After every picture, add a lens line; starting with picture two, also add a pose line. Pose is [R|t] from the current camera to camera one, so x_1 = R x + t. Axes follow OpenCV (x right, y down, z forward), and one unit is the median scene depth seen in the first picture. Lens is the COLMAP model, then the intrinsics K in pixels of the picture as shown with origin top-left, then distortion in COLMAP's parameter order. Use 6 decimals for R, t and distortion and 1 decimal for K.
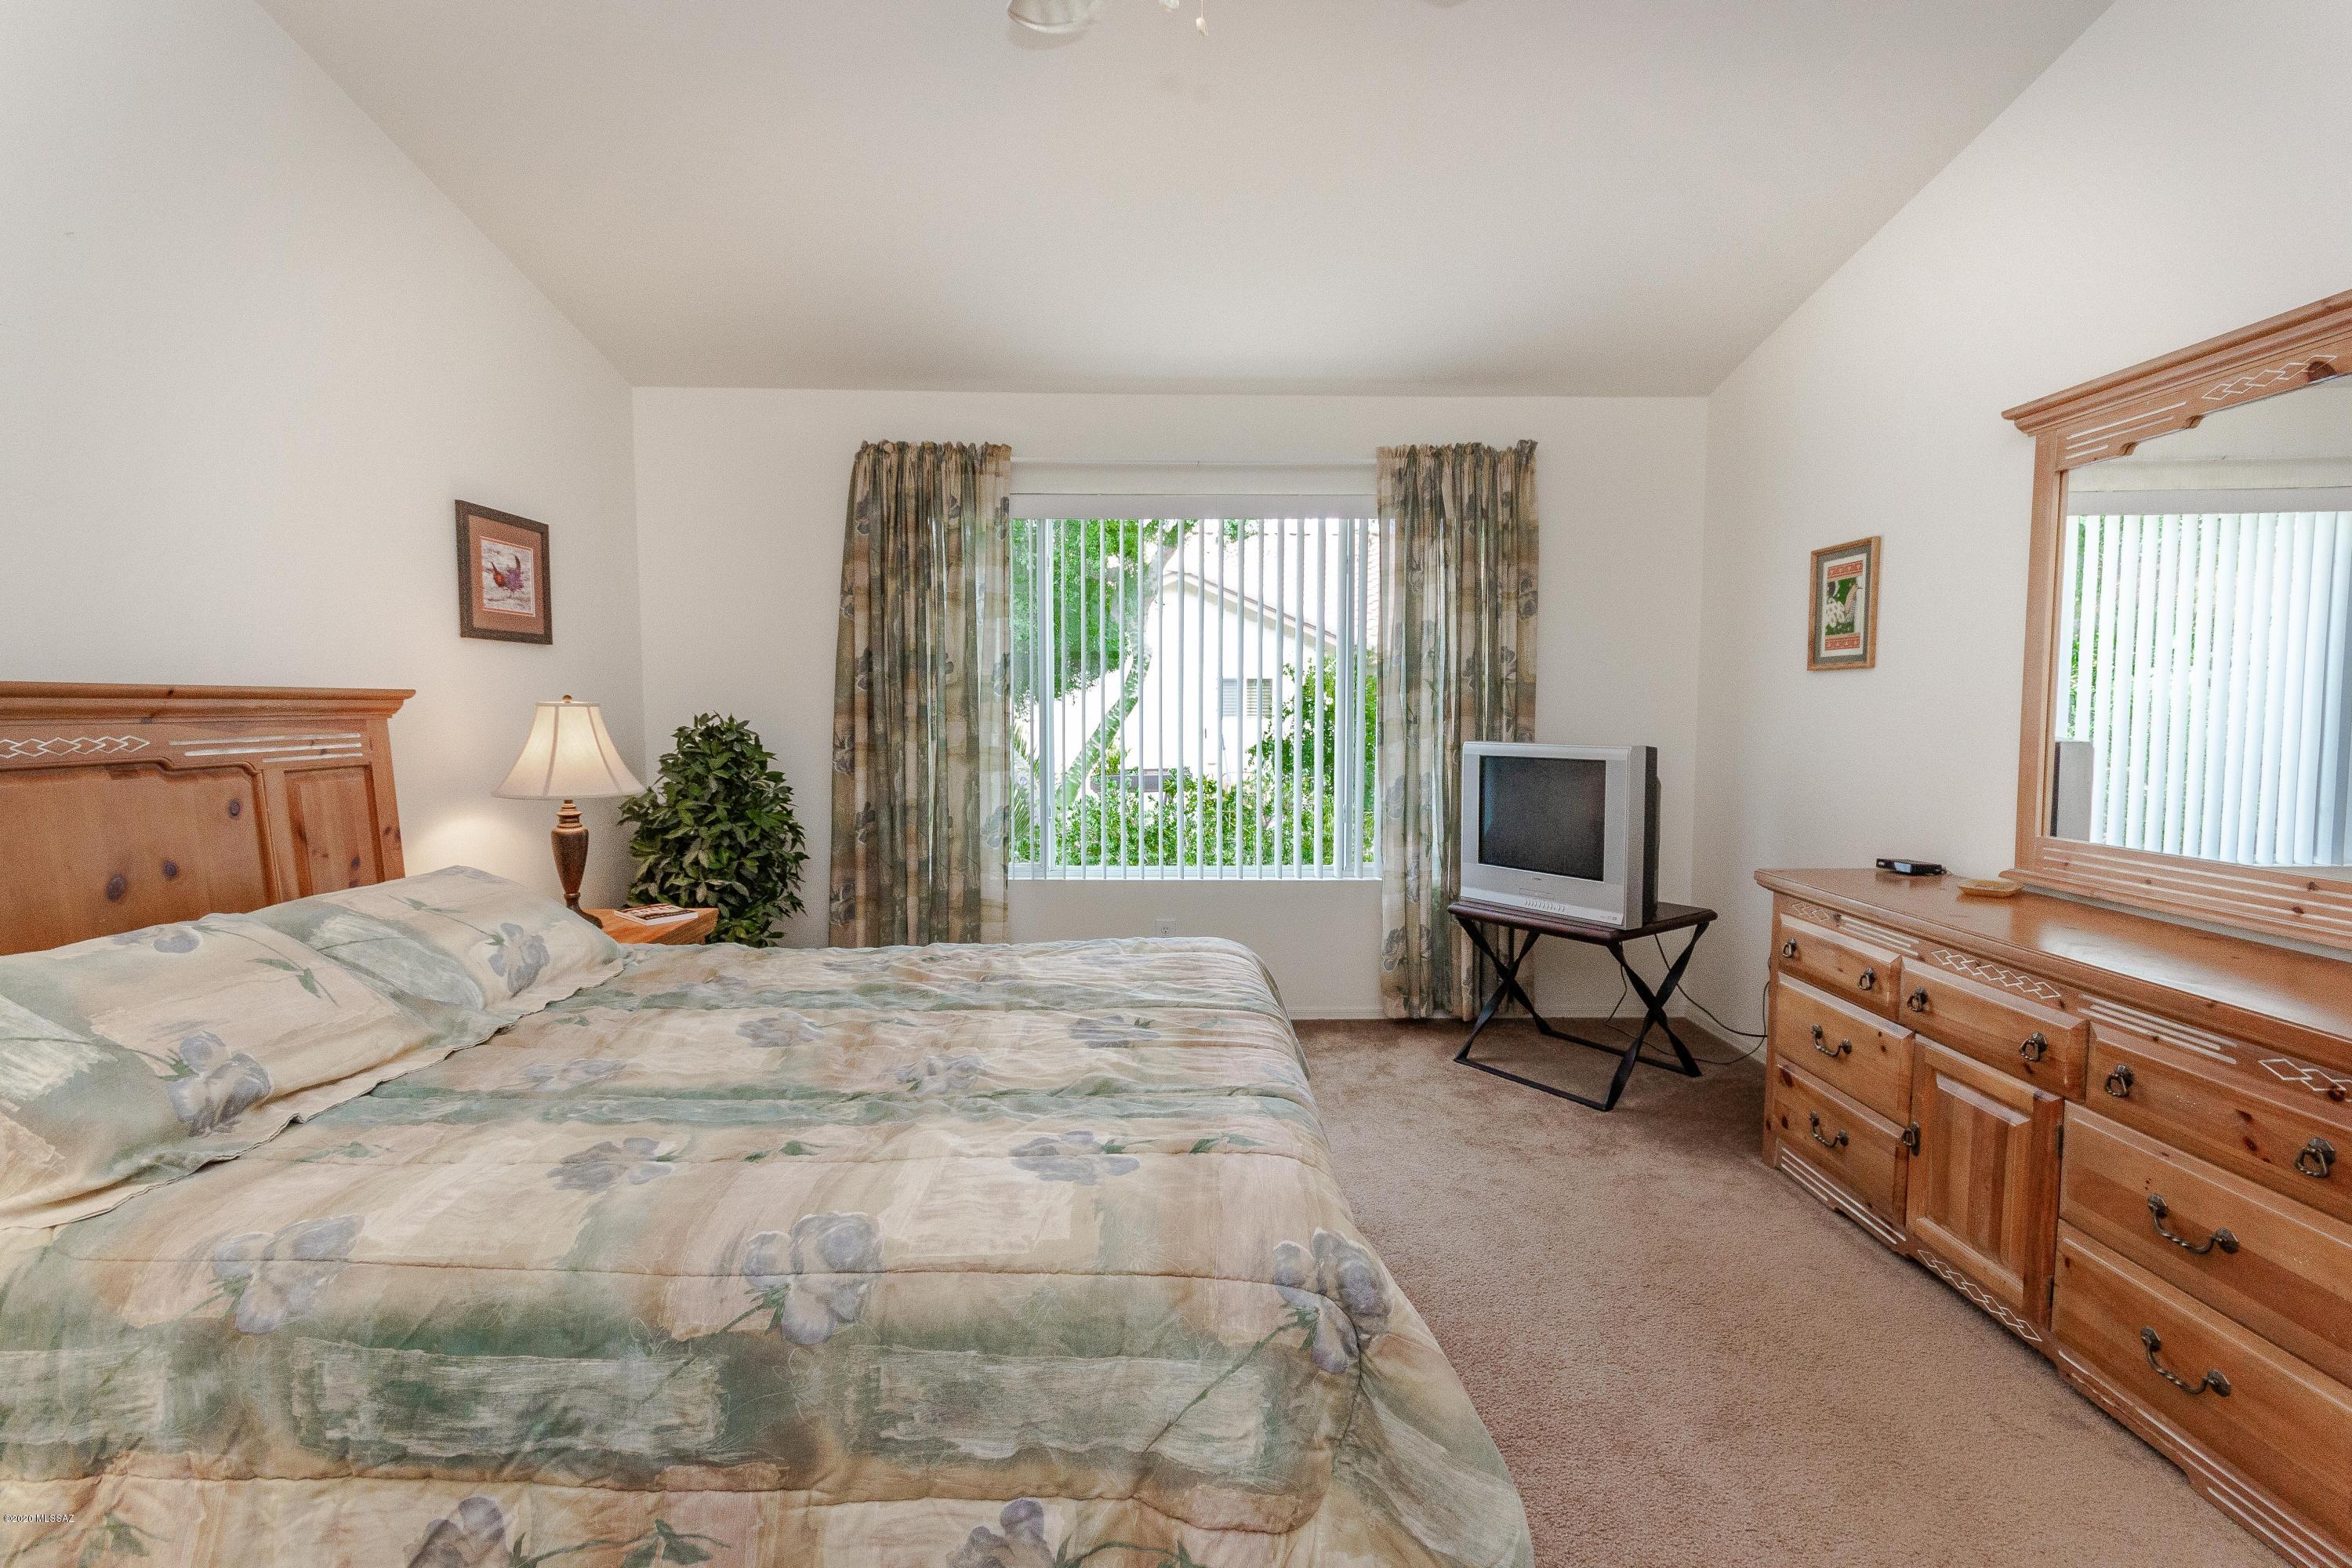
lens RADIAL K [[1114.9, 0, 1182.6], [0, 1114.9, 781.0], [0, 0, 1]] dist [0.000062, 0.000074]
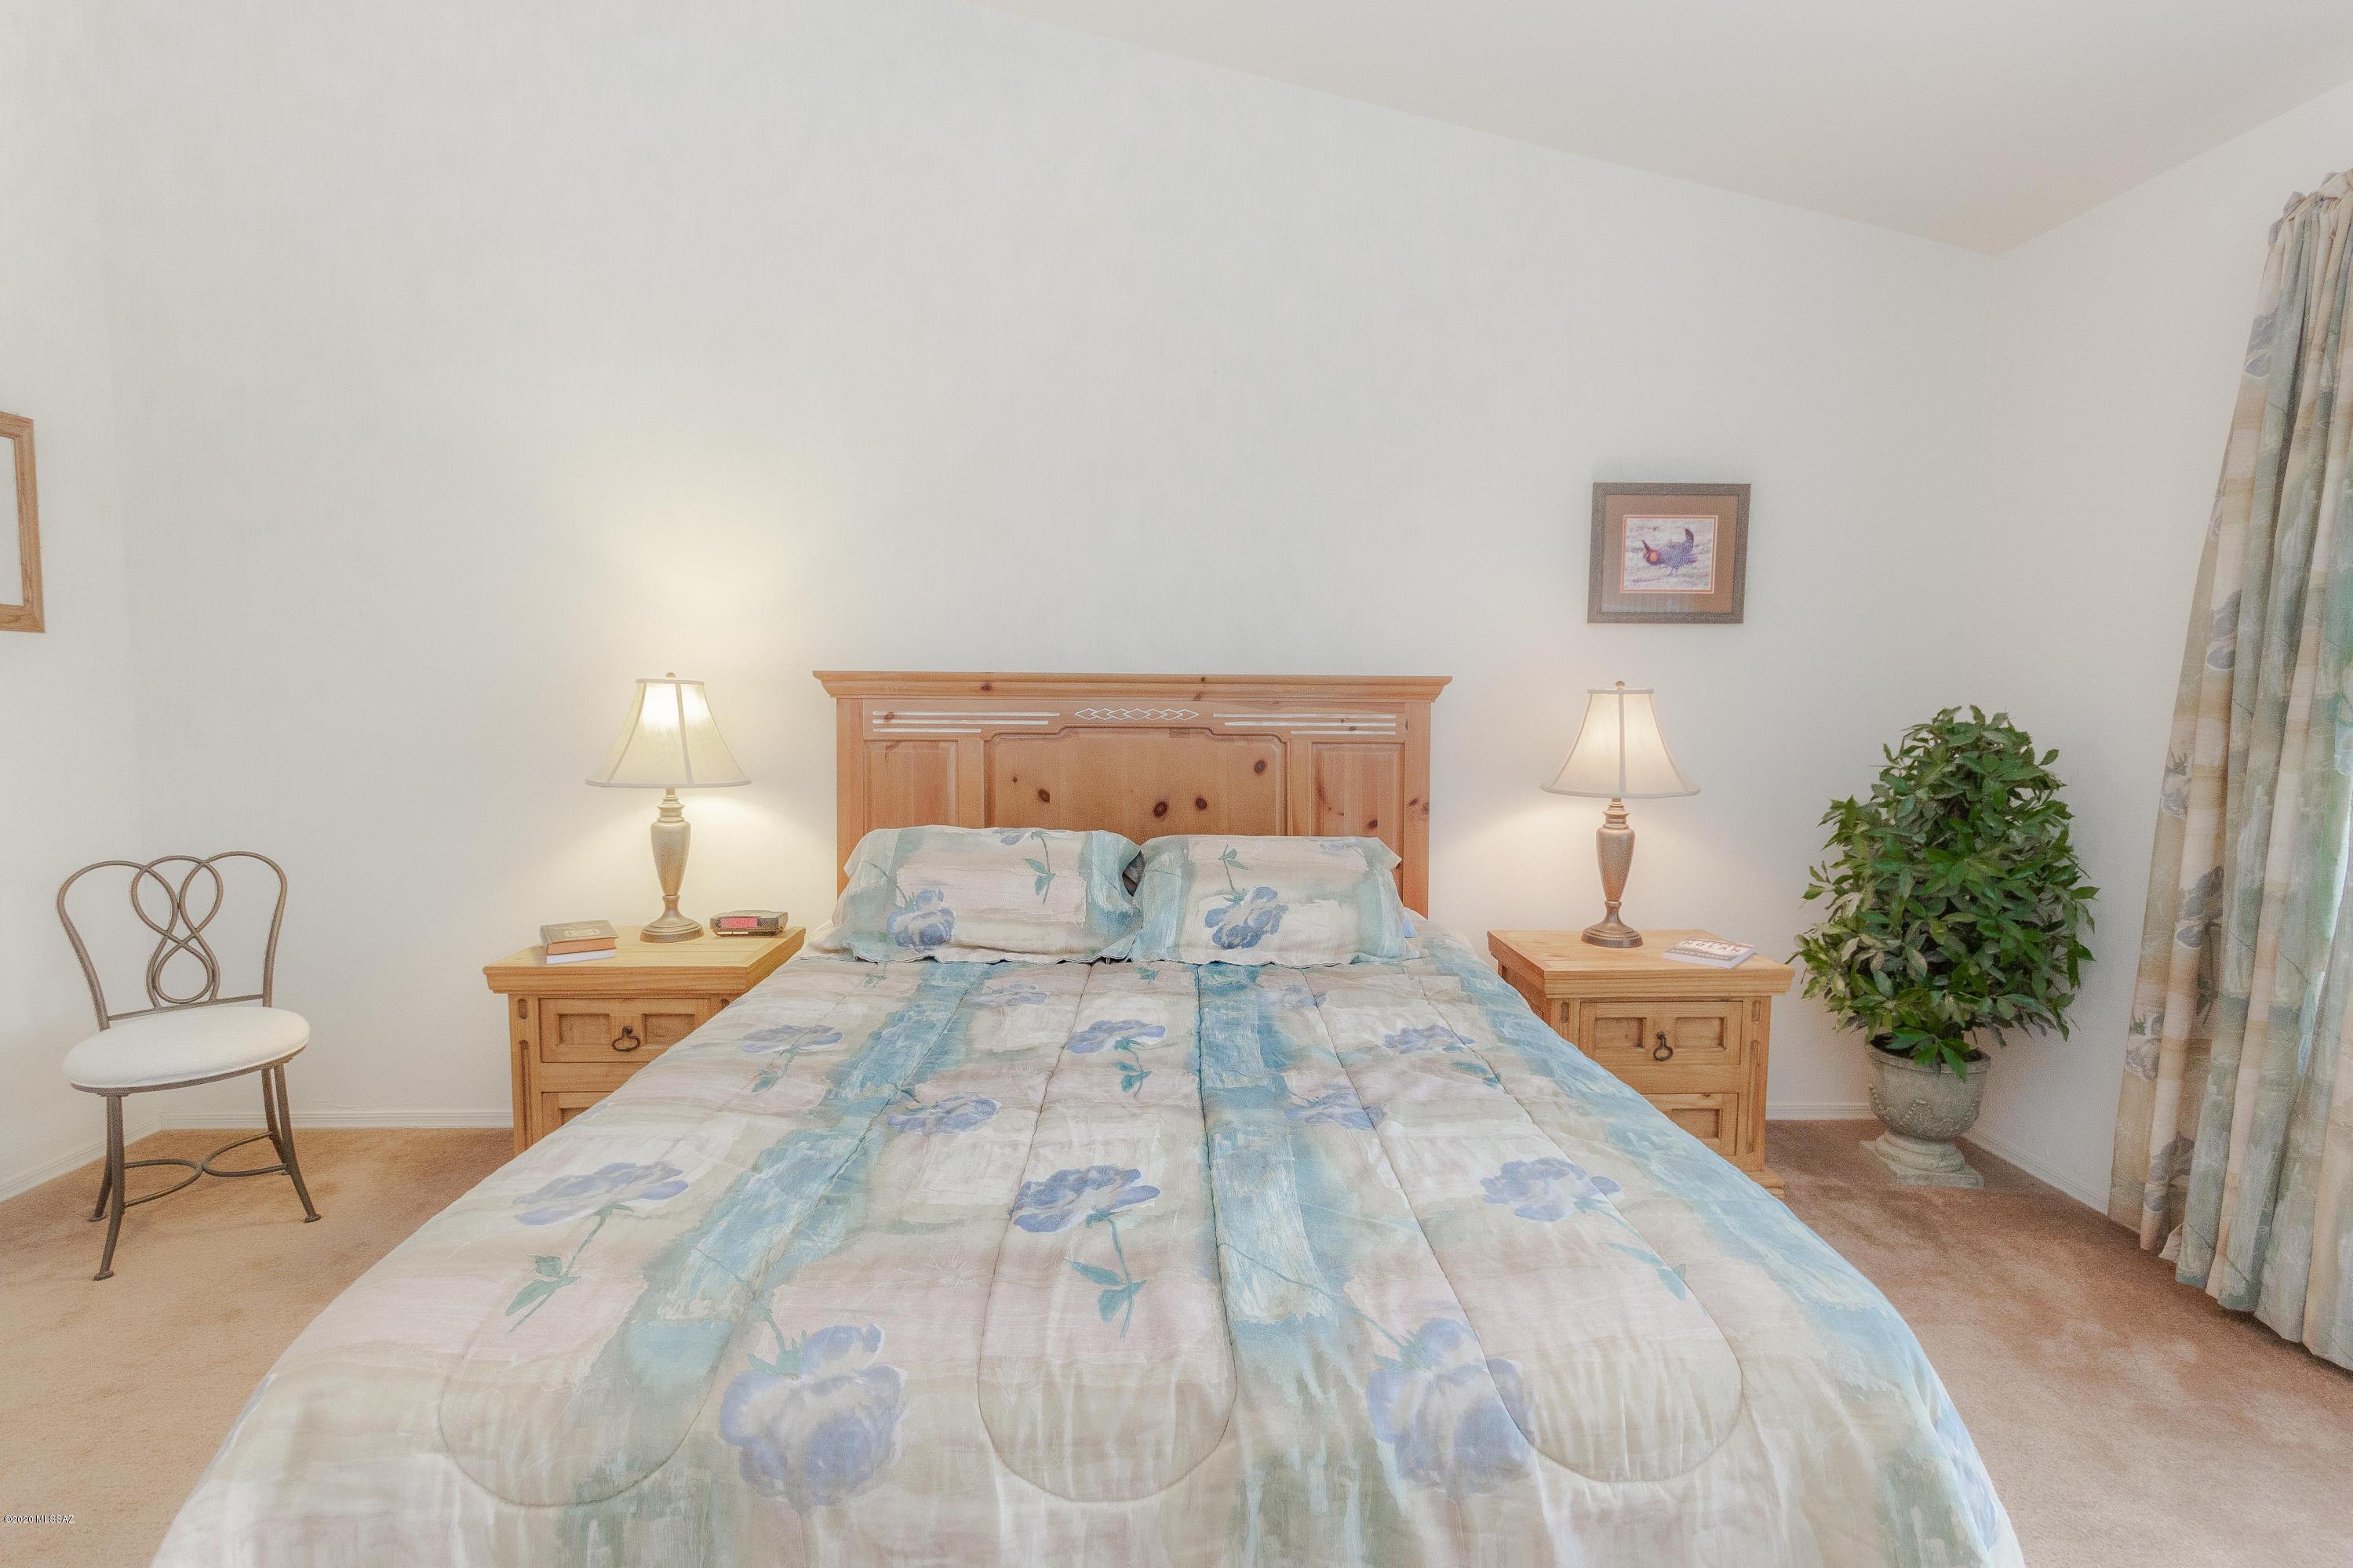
lens RADIAL K [[1115.3, 0, 1183.1], [0, 1115.3, 781.0], [0, 0, 1]] dist [0.000062, 0.000074]
pose [[0.002763, 0.083244, -0.996525, 0.348899], [-0.077107, 0.993580, 0.082784, -0.044608], [0.997019, 0.076610, 0.009163, 0.650690]]
